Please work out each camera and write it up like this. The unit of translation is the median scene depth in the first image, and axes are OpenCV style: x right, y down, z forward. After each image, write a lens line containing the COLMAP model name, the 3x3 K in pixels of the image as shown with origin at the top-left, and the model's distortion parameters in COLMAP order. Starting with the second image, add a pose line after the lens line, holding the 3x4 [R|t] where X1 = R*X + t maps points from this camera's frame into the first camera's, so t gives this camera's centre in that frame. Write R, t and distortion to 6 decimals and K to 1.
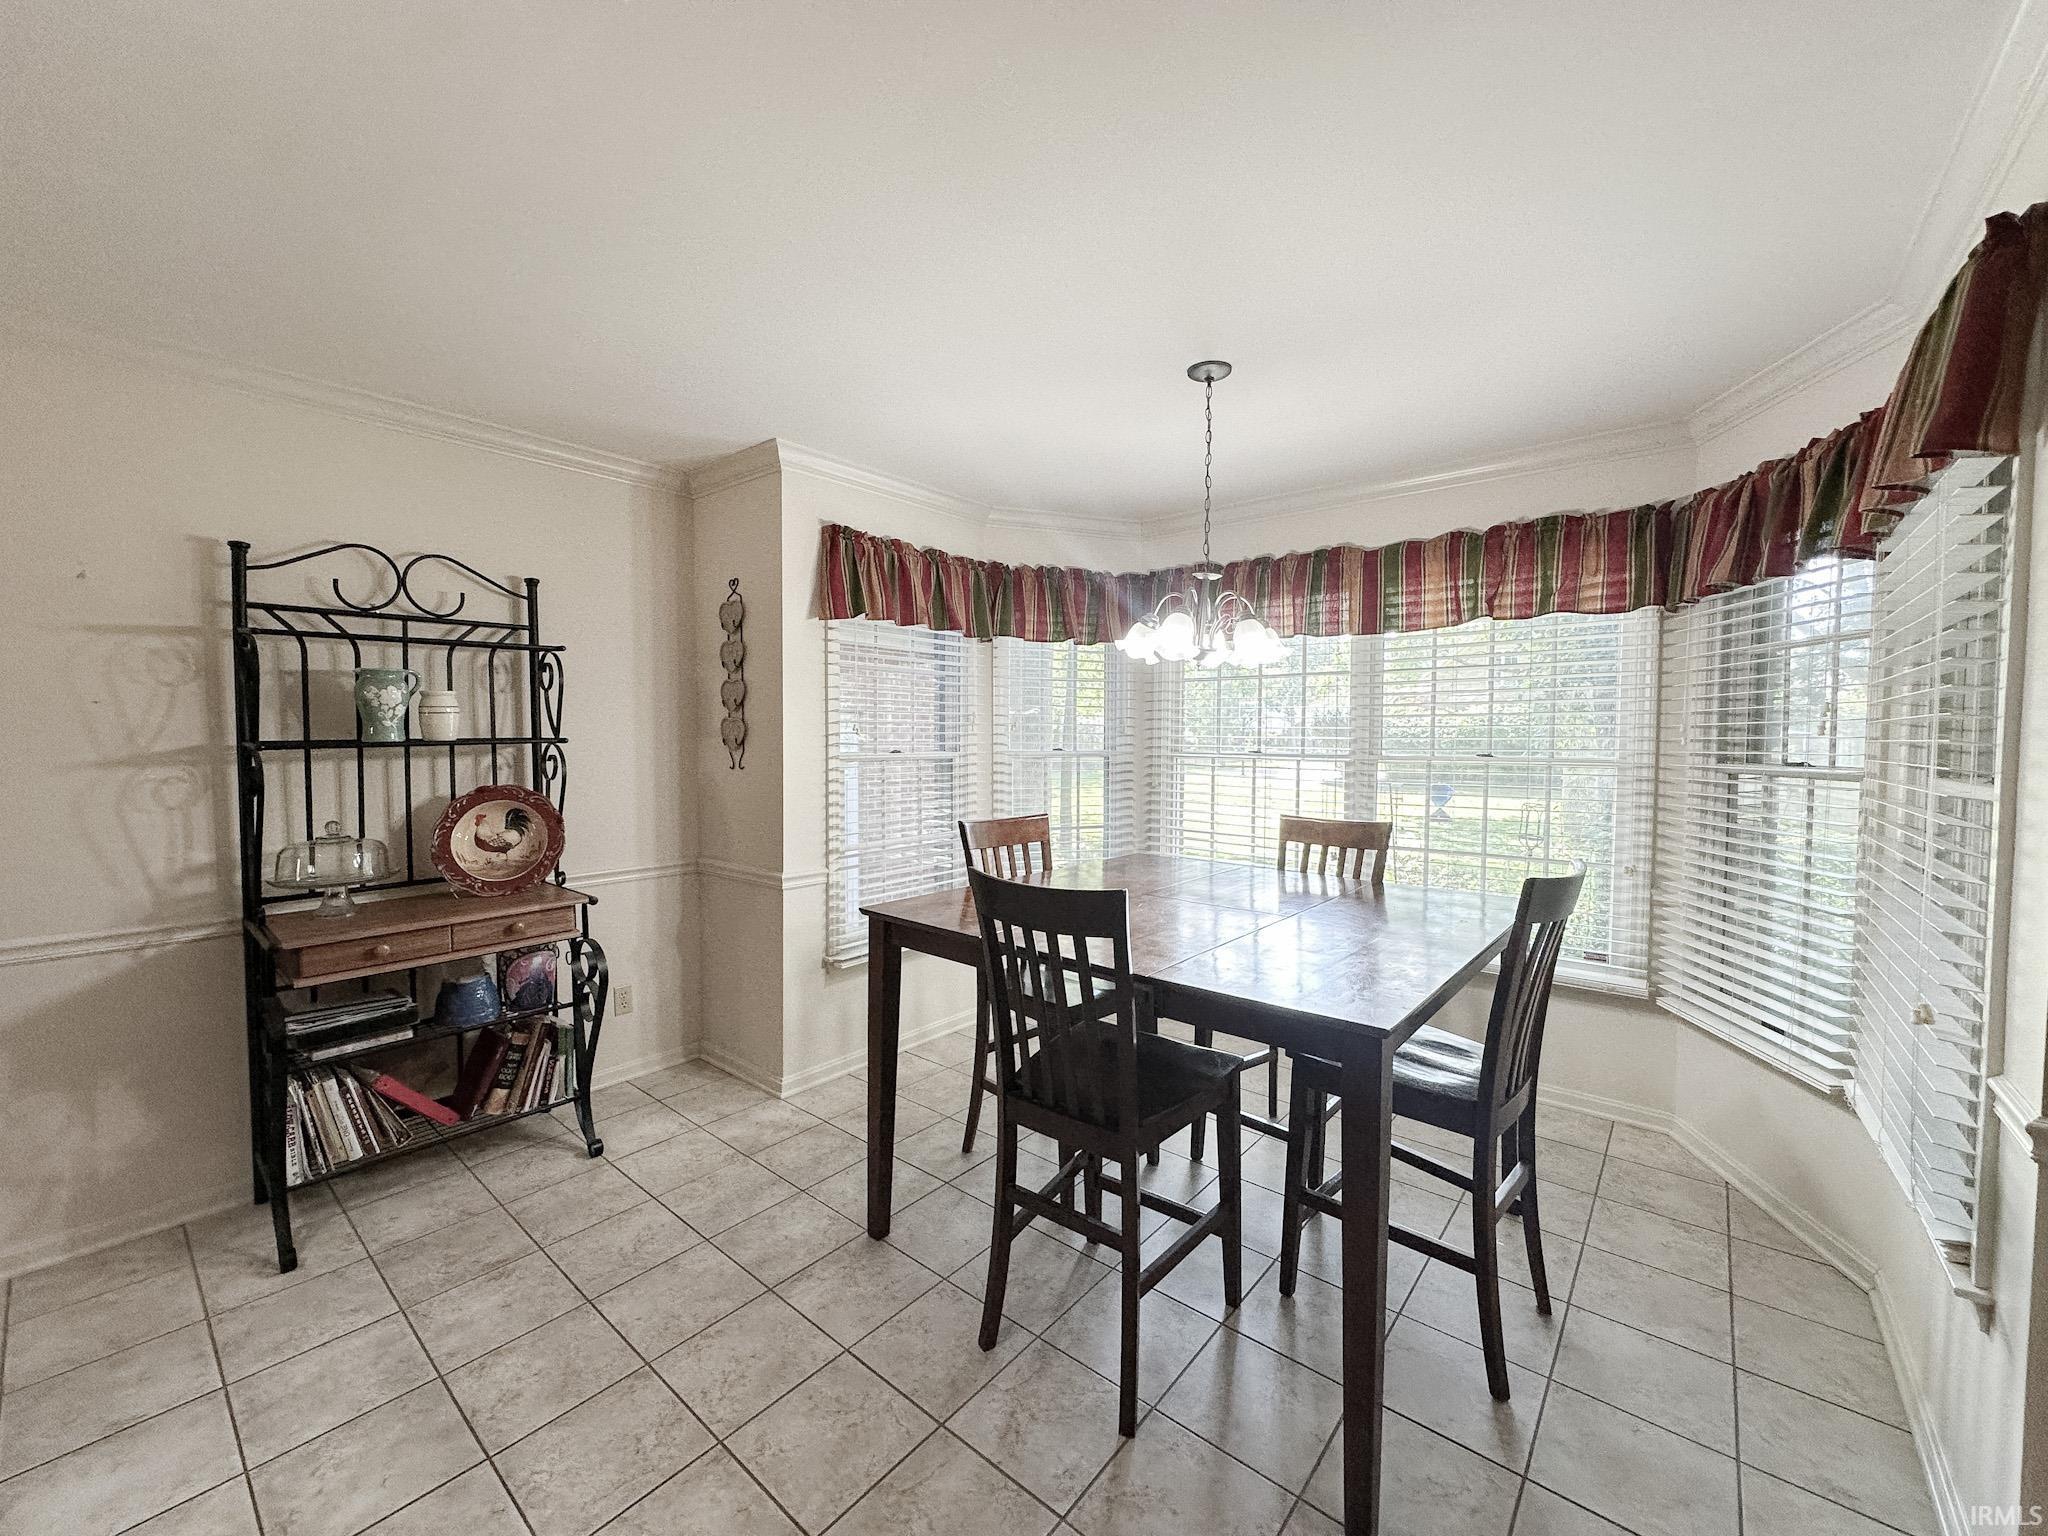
lens RADIAL K [[820.1, 0, 1022.5], [0, 820.1, 767.7], [0, 0, 1]] dist [0.001362, -0.000517]
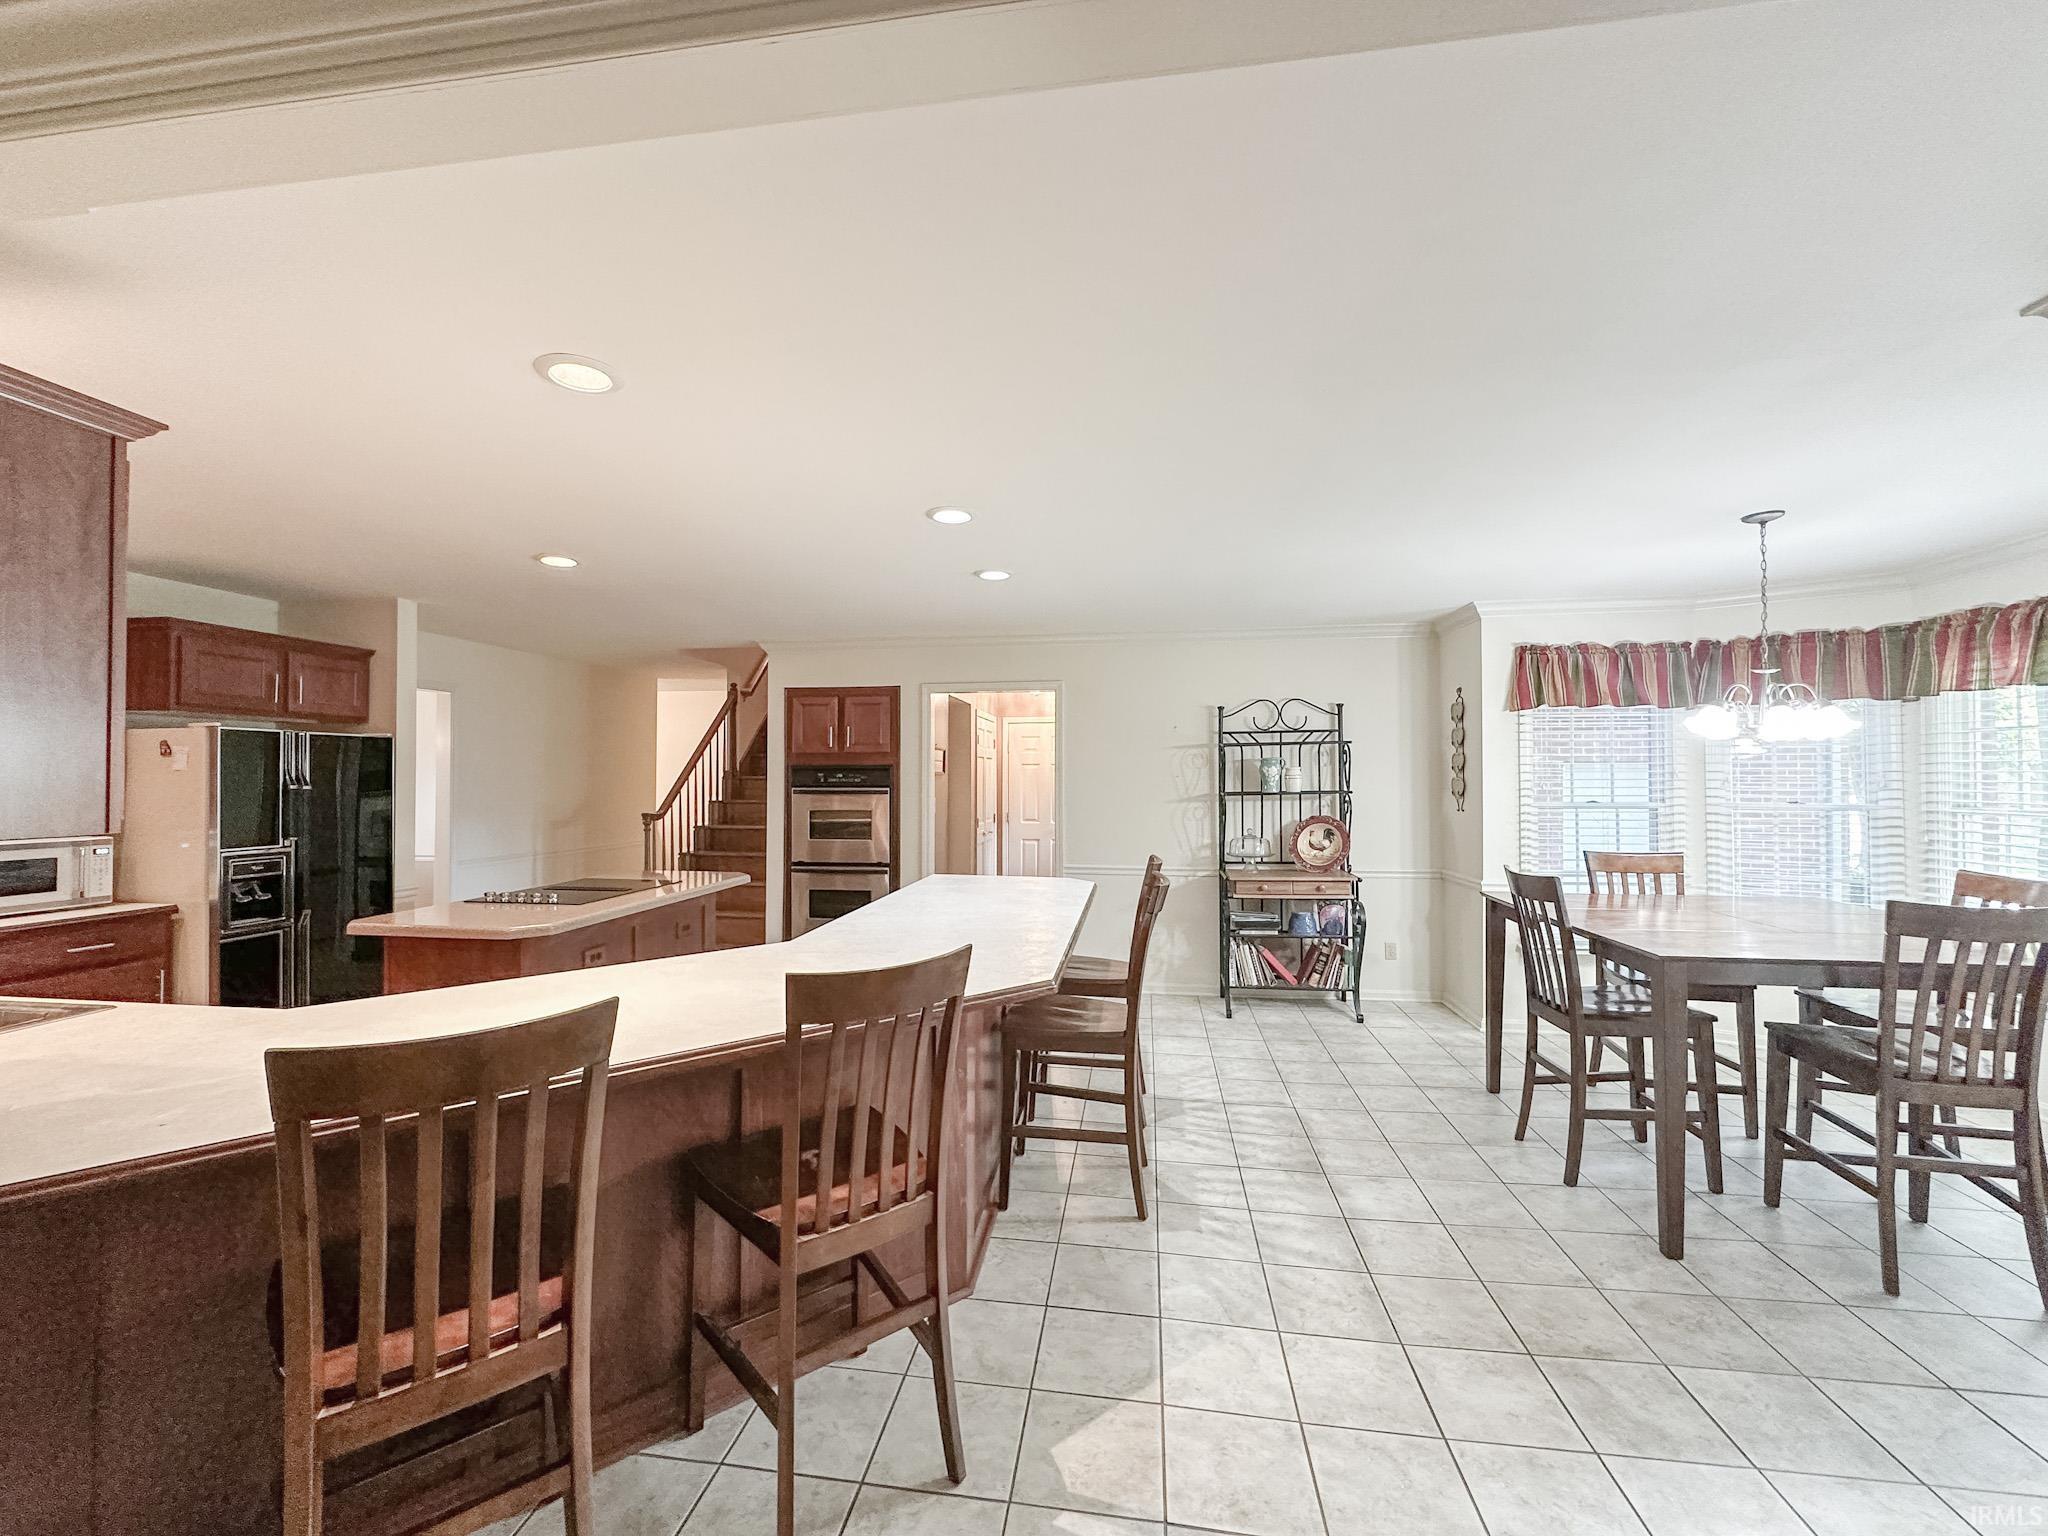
lens RADIAL K [[820.1, 0, 1028.3], [0, 820.1, 769.1], [0, 0, 1]] dist [0.001362, -0.000517]
pose [[0.533331, -0.016542, -0.845745, 0.606740], [-0.030589, 0.998778, -0.038825, 0.008339], [0.845353, 0.046577, 0.532174, -0.584802]]
